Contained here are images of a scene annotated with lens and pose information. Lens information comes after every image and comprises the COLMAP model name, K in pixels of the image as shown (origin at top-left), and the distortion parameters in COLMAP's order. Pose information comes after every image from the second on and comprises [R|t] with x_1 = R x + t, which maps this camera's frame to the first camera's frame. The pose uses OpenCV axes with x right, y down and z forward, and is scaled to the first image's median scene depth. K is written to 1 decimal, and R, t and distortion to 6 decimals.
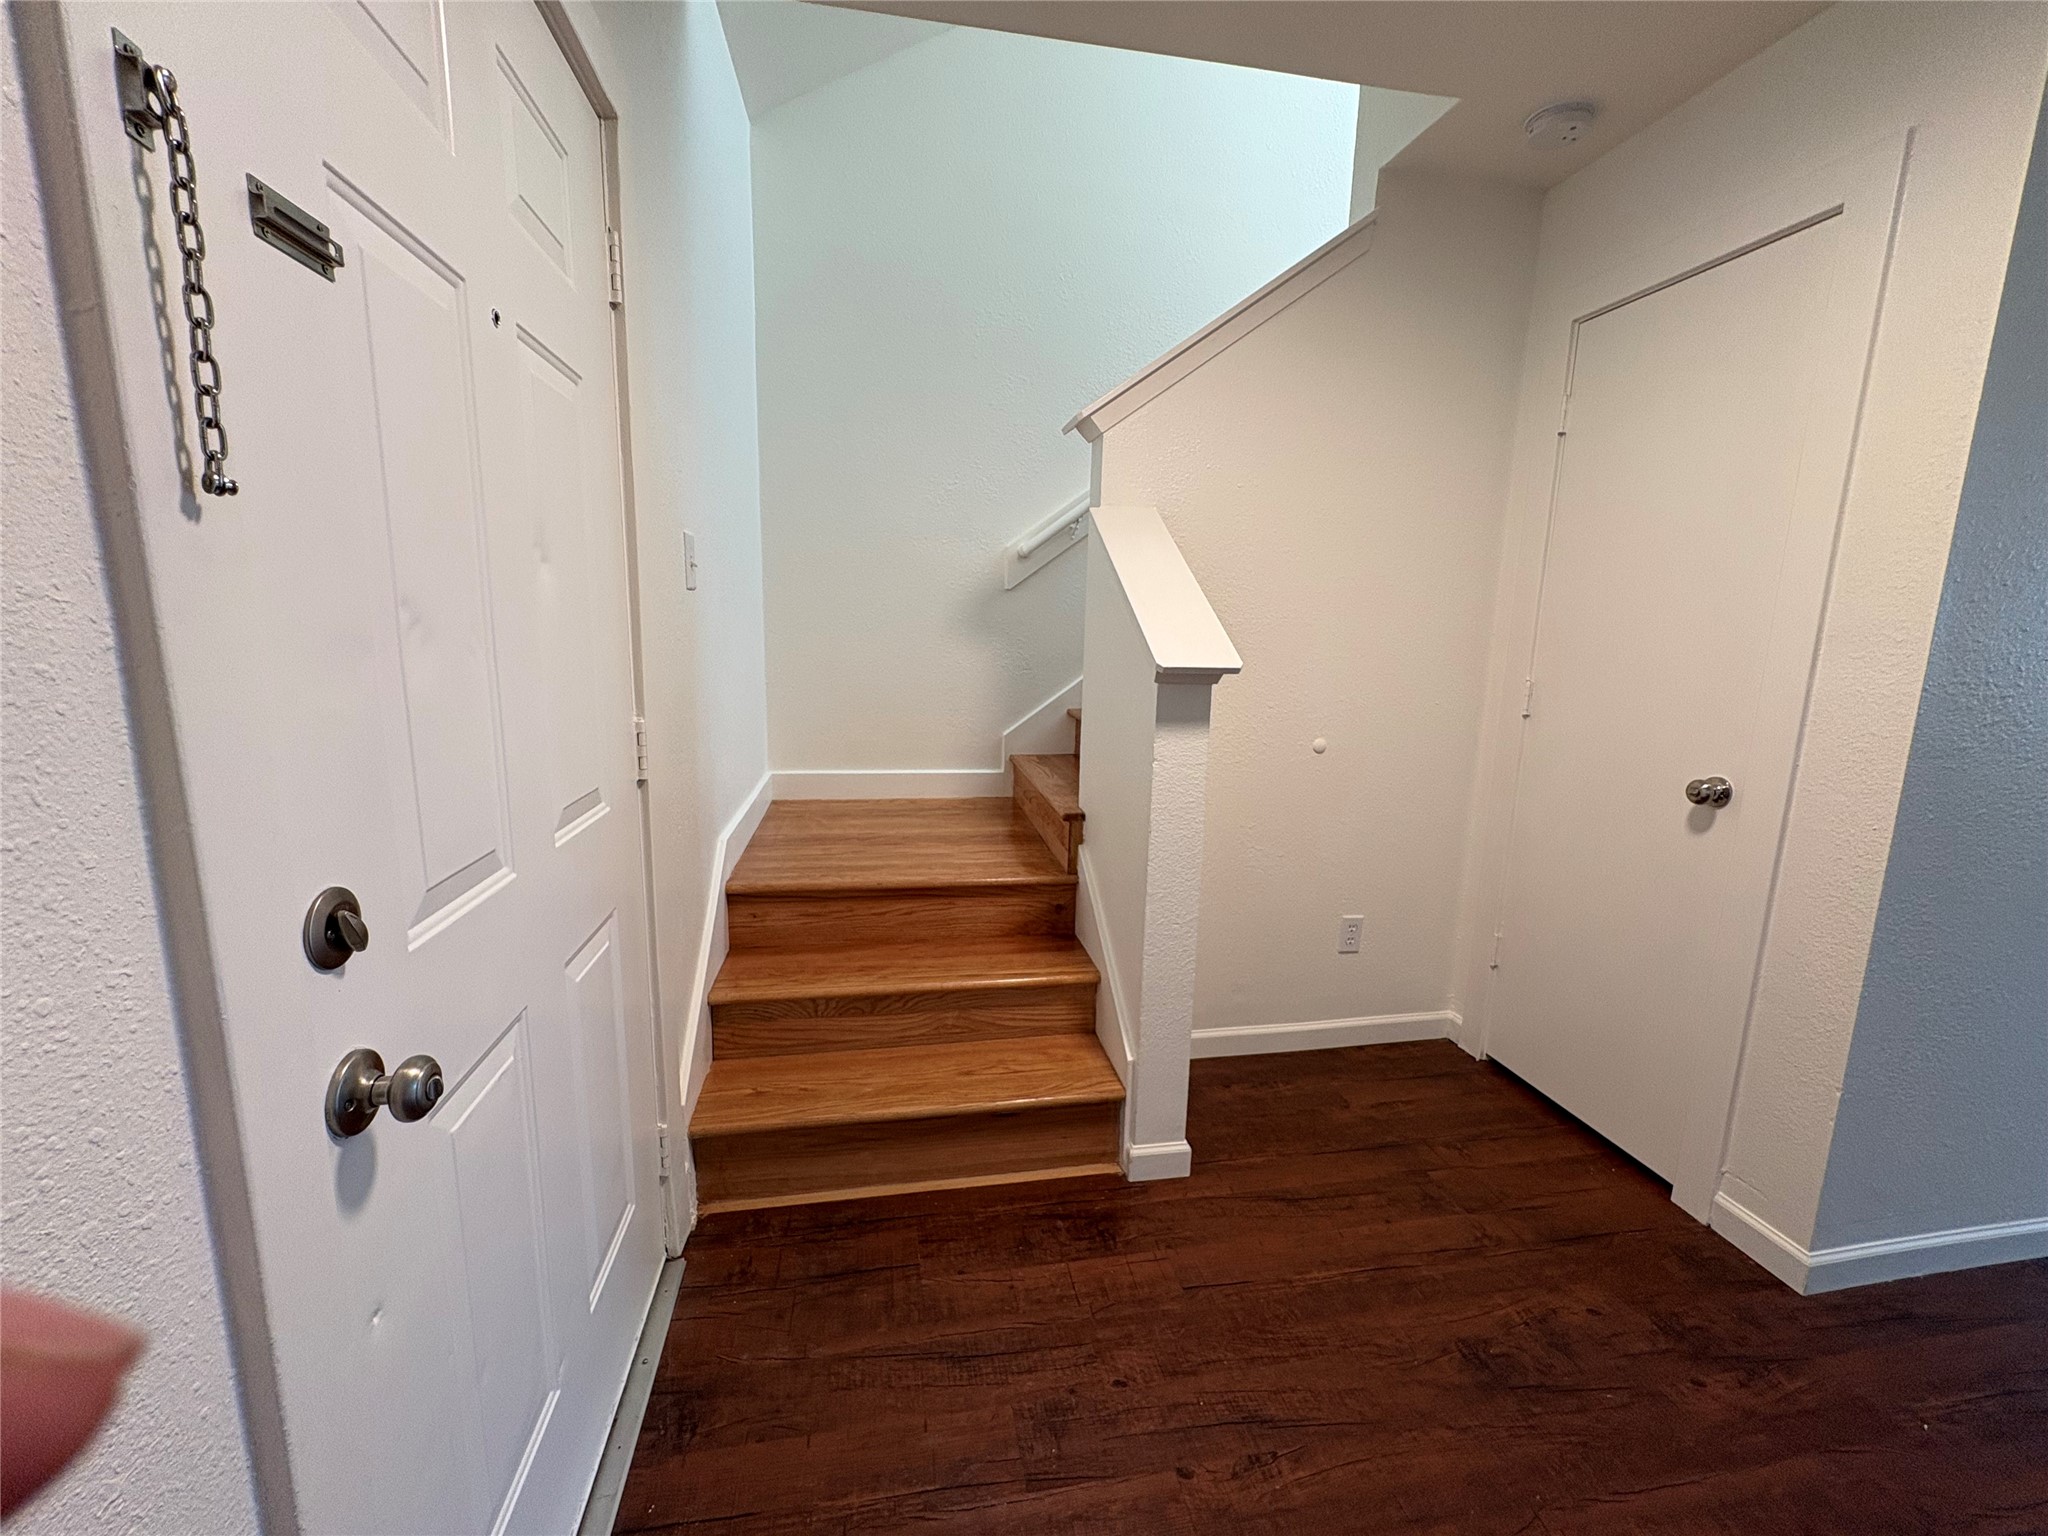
lens RADIAL K [[817.3, 0, 1021.7], [0, 817.3, 764.8], [0, 0, 1]] dist [0.002022, 0.001107]
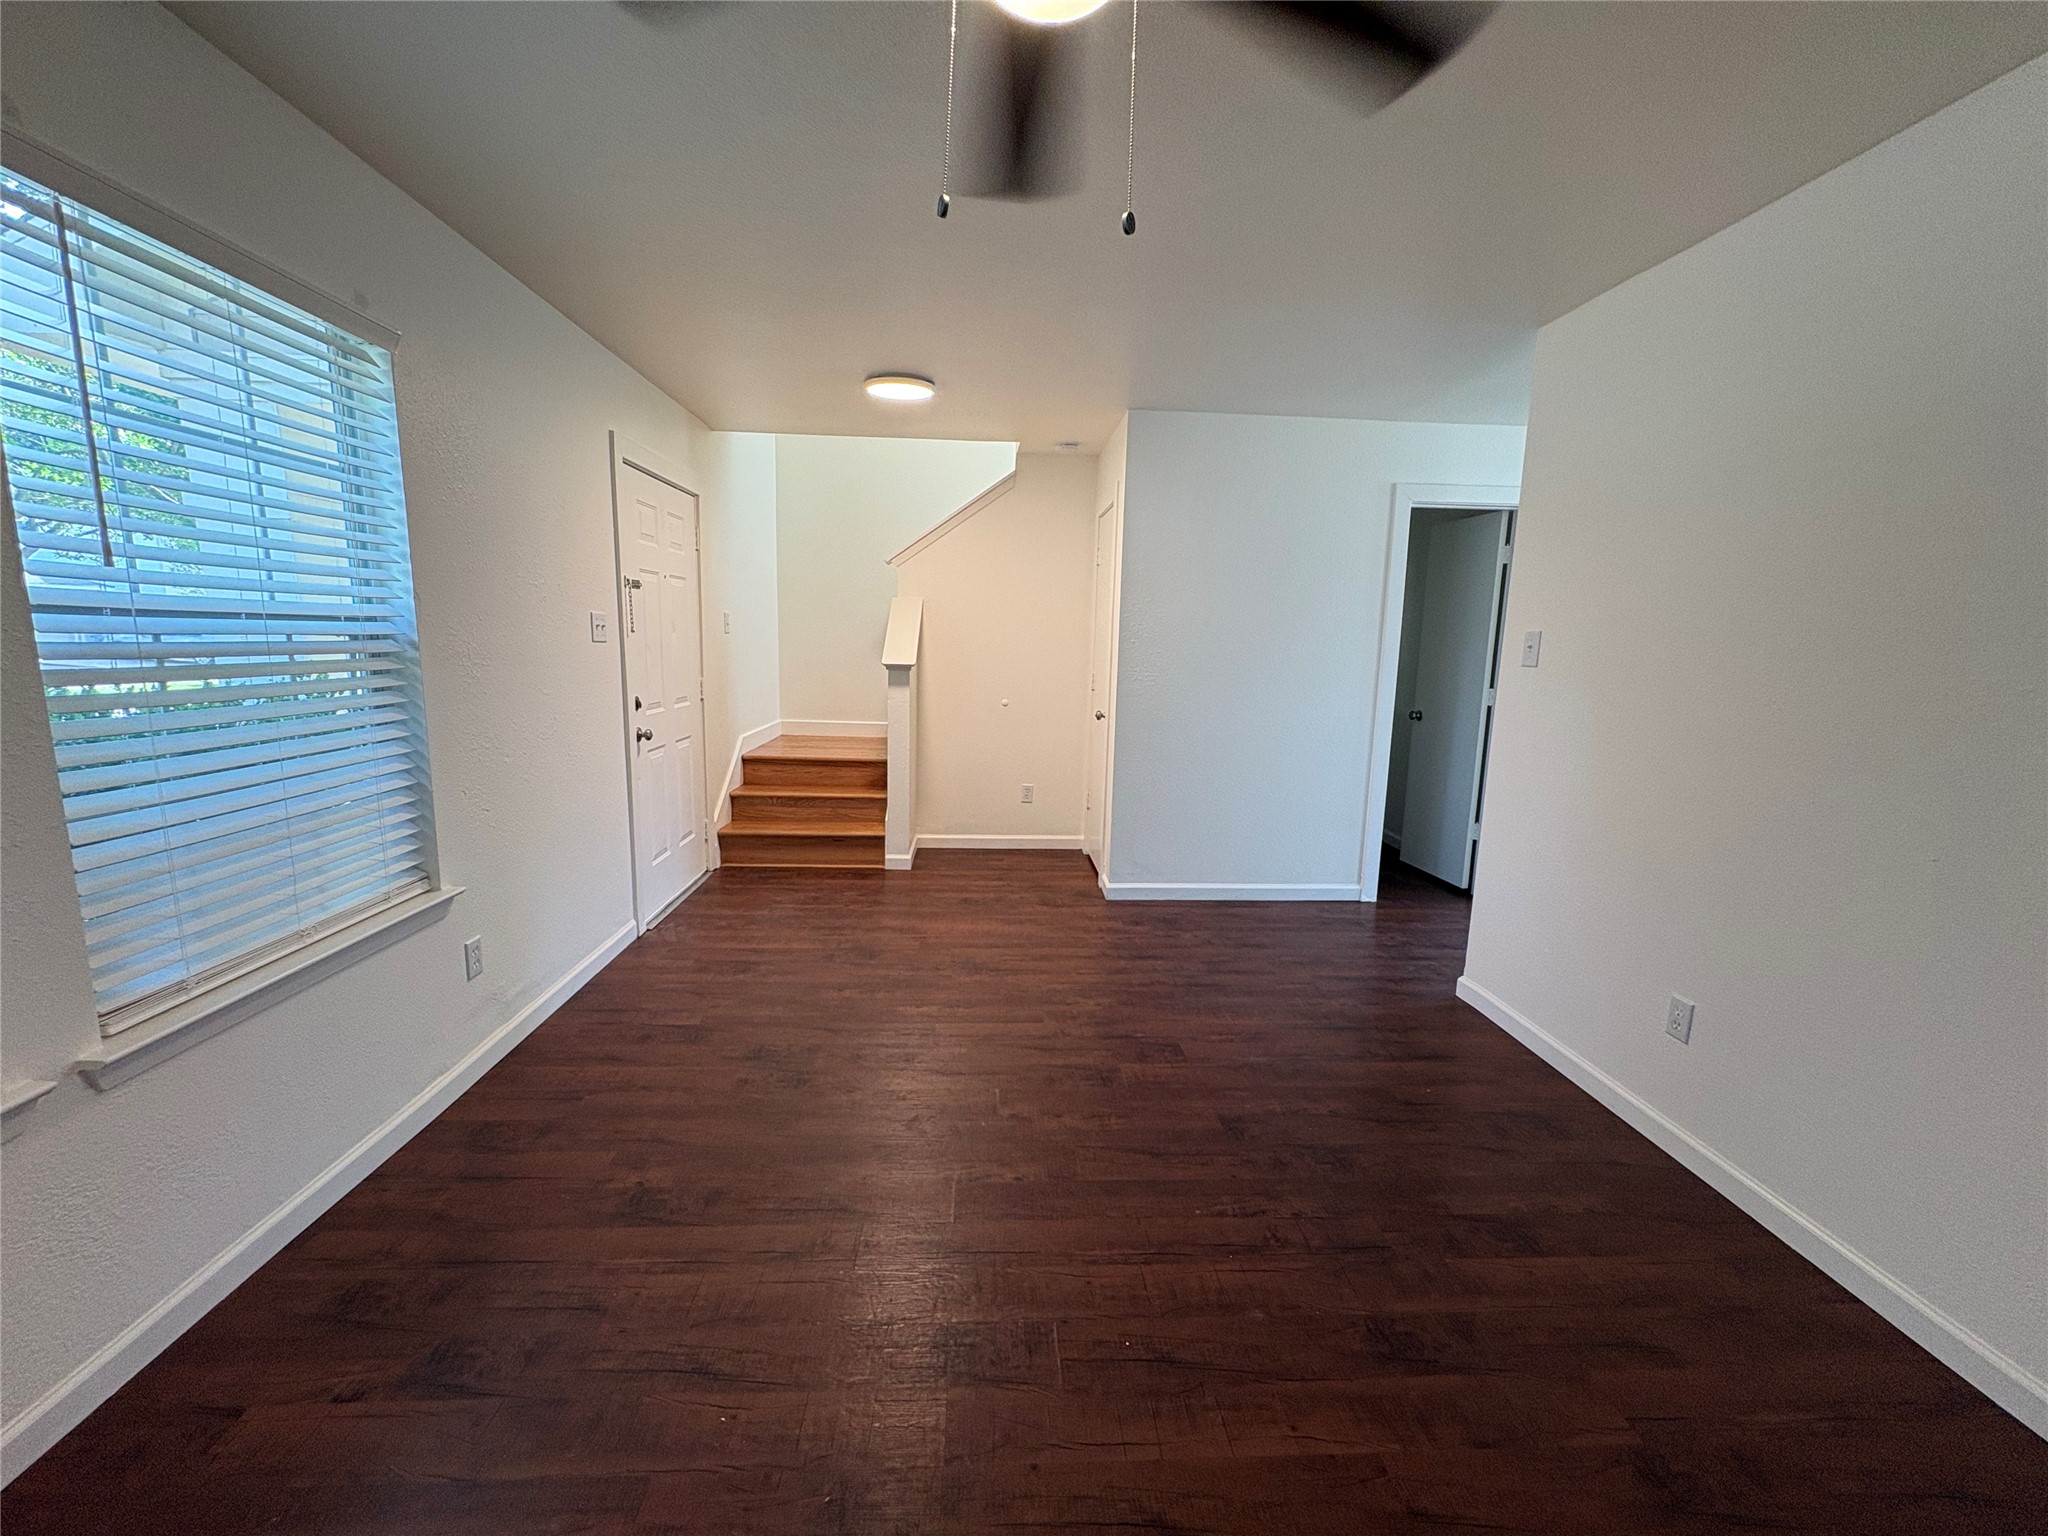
lens RADIAL K [[817.3, 0, 1025.5], [0, 817.3, 767.1], [0, 0, 1]] dist [0.002022, 0.001107]
pose [[0.992605, 0.027108, -0.118326, 0.895580], [-0.028452, 0.999548, -0.009688, 0.221159], [0.118010, 0.012983, 0.992928, -1.532282]]
